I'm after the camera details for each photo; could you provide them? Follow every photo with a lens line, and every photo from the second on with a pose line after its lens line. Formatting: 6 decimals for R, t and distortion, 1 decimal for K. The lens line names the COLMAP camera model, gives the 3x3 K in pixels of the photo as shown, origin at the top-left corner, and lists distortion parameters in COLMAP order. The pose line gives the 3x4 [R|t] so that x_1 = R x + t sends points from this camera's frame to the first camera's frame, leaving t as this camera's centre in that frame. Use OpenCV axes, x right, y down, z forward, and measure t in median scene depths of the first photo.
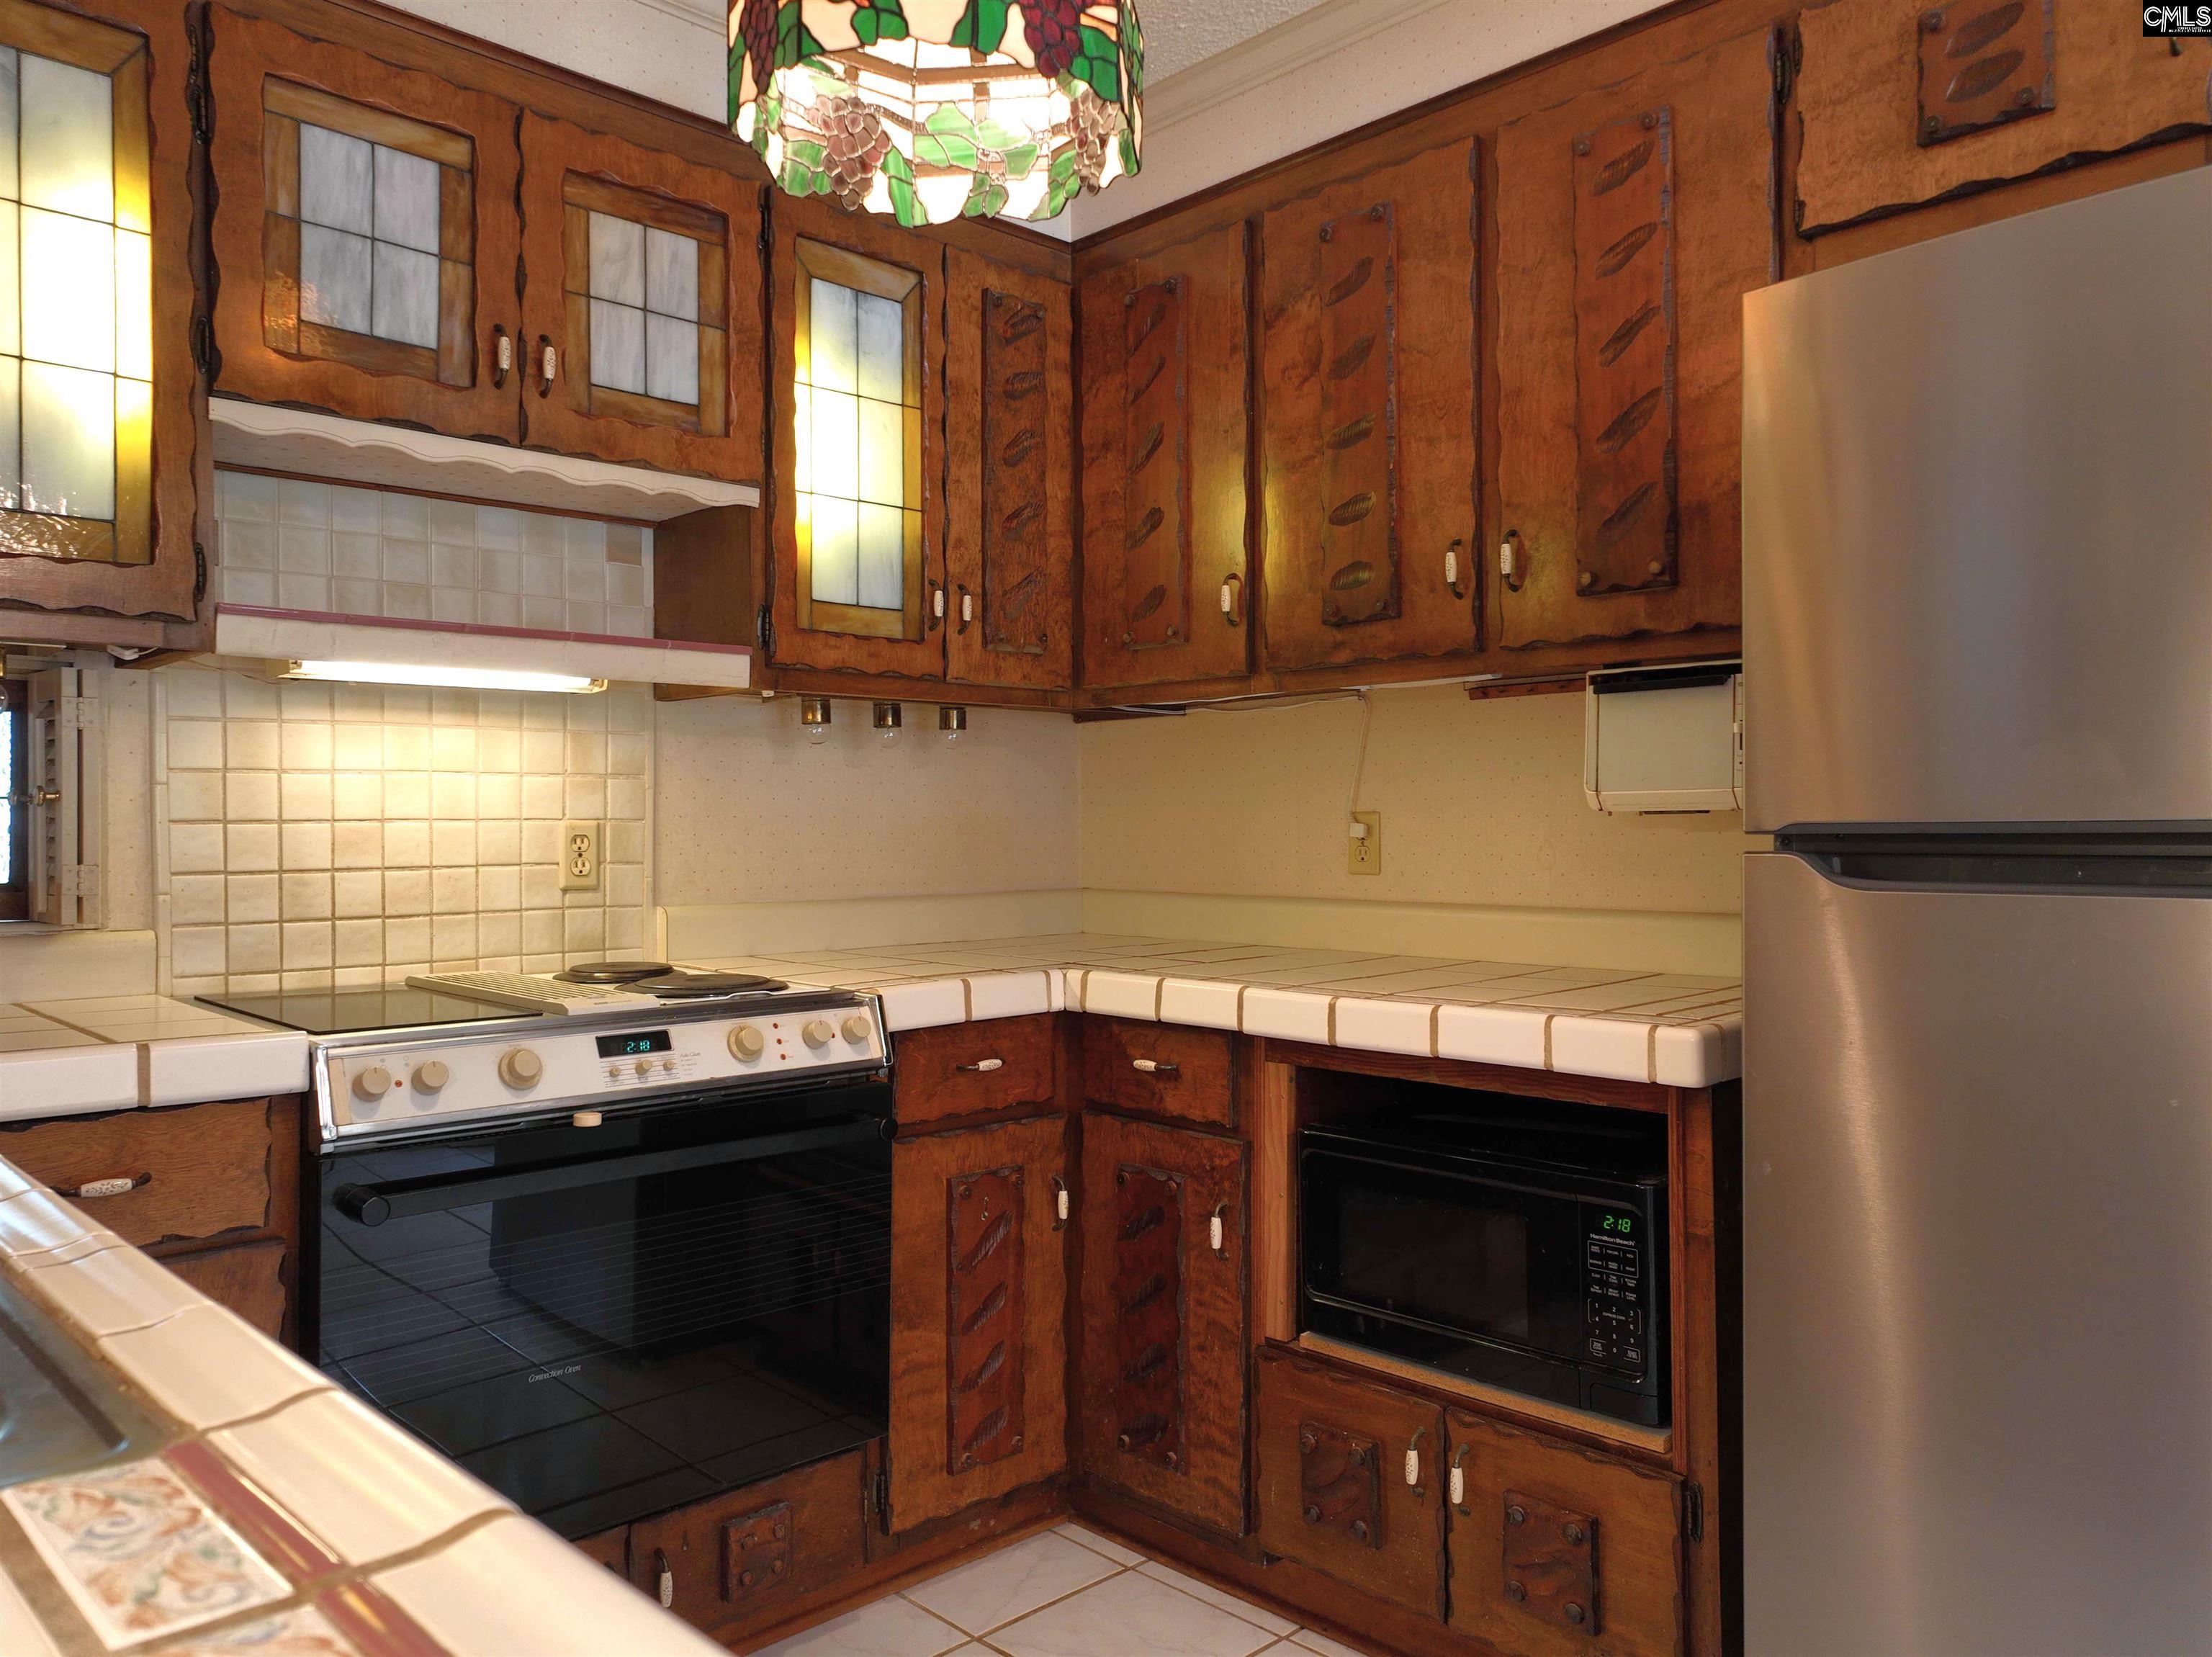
lens RADIAL K [[1556.9, 0, 1149.8], [0, 1556.9, 821.8], [0, 0, 1]] dist [-0.003398, 0.019058]
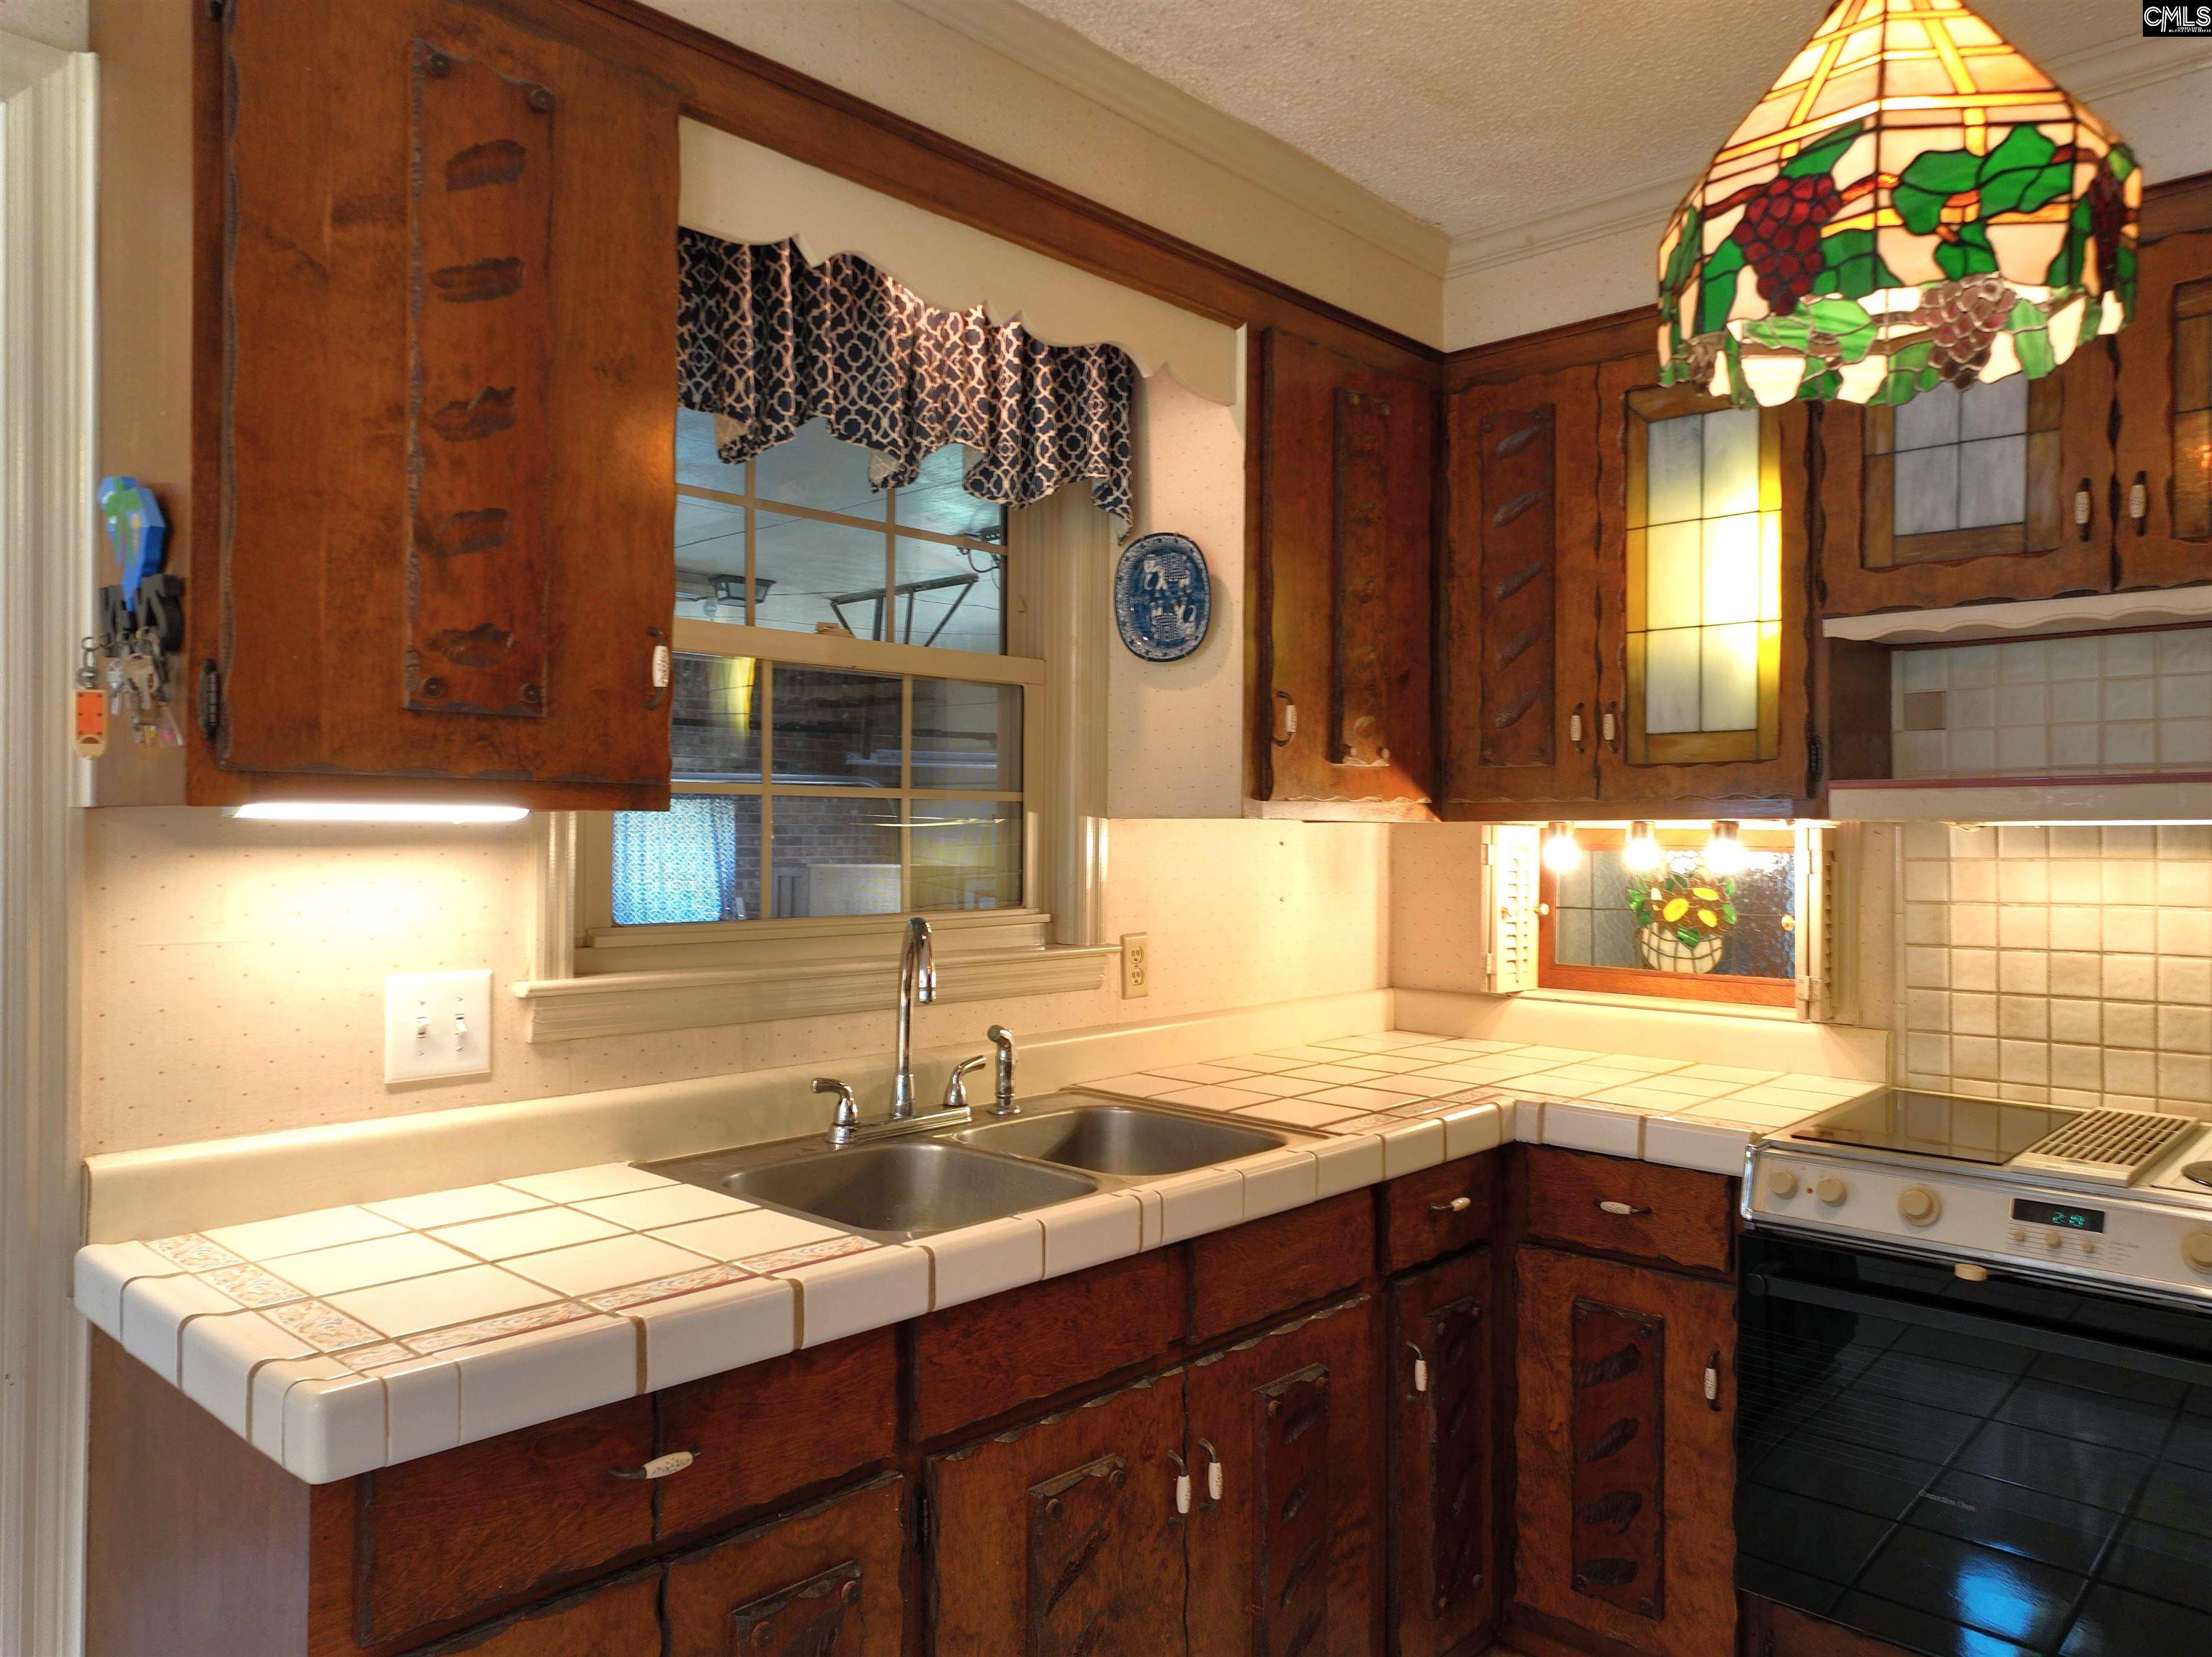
lens RADIAL K [[1556.9, 0, 1123.6], [0, 1556.9, 834.0], [0, 0, 1]] dist [-0.003398, 0.019058]
pose [[0.064096, 0.005744, -0.997927, 0.520312], [-0.006203, 0.999966, 0.005357, -0.084668], [0.997924, 0.005847, 0.064129, 0.295075]]
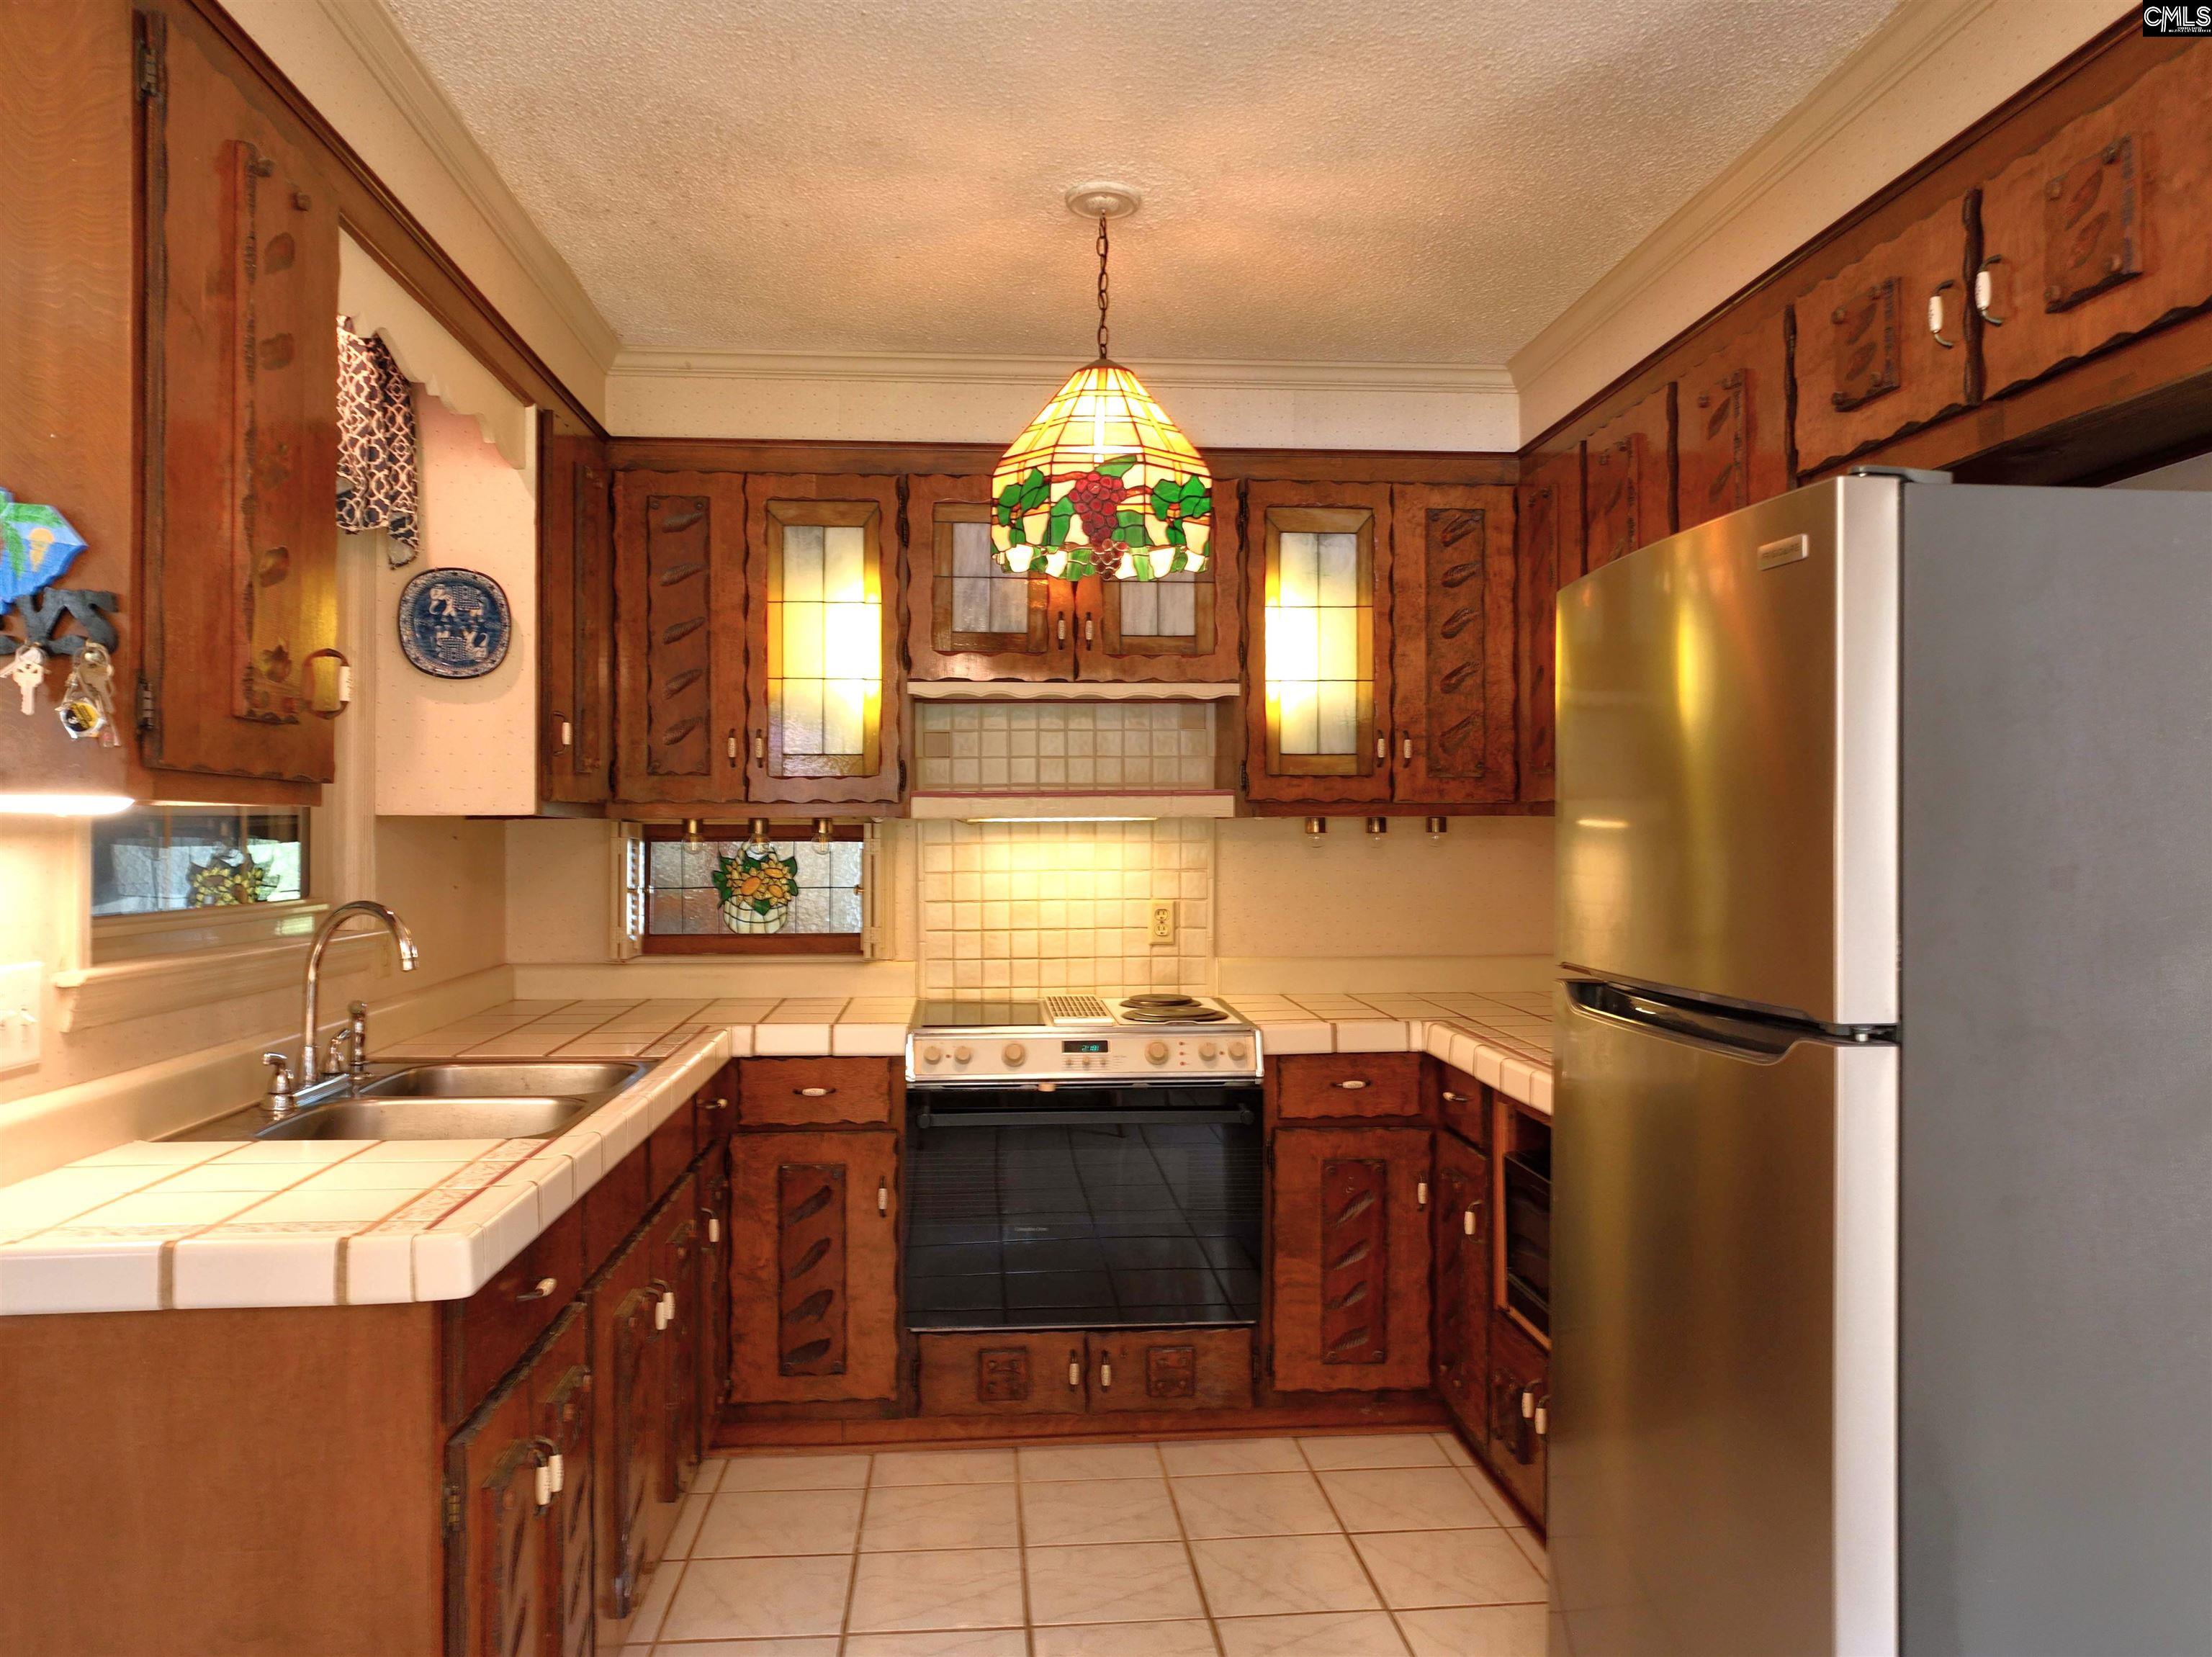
lens RADIAL K [[1556.9, 0, 1156.4], [0, 1556.9, 835.0], [0, 0, 1]] dist [-0.003398, 0.019058]
pose [[0.789829, 0.003436, -0.613318, 0.651852], [-0.002662, 0.999994, 0.002174, -0.077832], [0.613322, -0.000084, 0.789833, -0.246248]]
